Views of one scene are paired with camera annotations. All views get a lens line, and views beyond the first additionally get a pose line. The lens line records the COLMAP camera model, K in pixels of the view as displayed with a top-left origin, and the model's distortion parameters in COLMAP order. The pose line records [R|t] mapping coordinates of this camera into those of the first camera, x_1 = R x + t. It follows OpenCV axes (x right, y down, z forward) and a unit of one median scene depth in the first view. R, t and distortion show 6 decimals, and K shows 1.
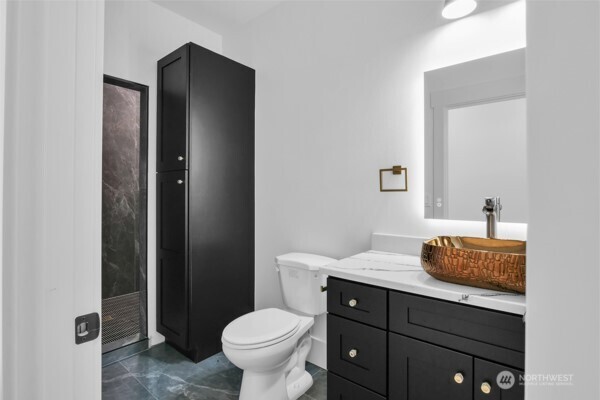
lens RADIAL K [[290.8, 0, 302.7], [0, 290.8, 196.8], [0, 0, 1]] dist [-0.014485, -0.001519]
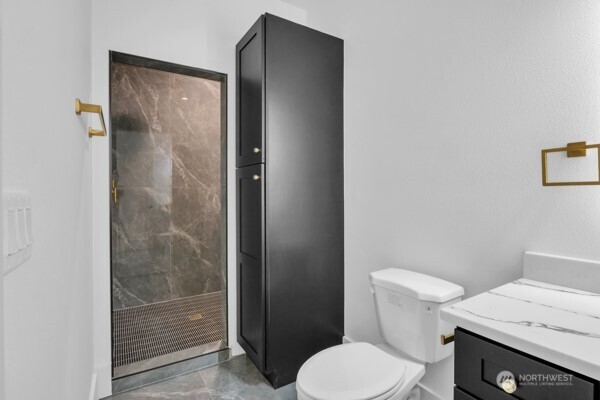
lens RADIAL K [[290.8, 0, 302.1], [0, 290.8, 193.9], [0, 0, 1]] dist [-0.014485, -0.001519]
pose [[0.947765, -0.003306, -0.318951, -0.017772], [0.003996, 0.999991, 0.001510, -0.003699], [0.318943, -0.002706, 0.947770, 0.220630]]
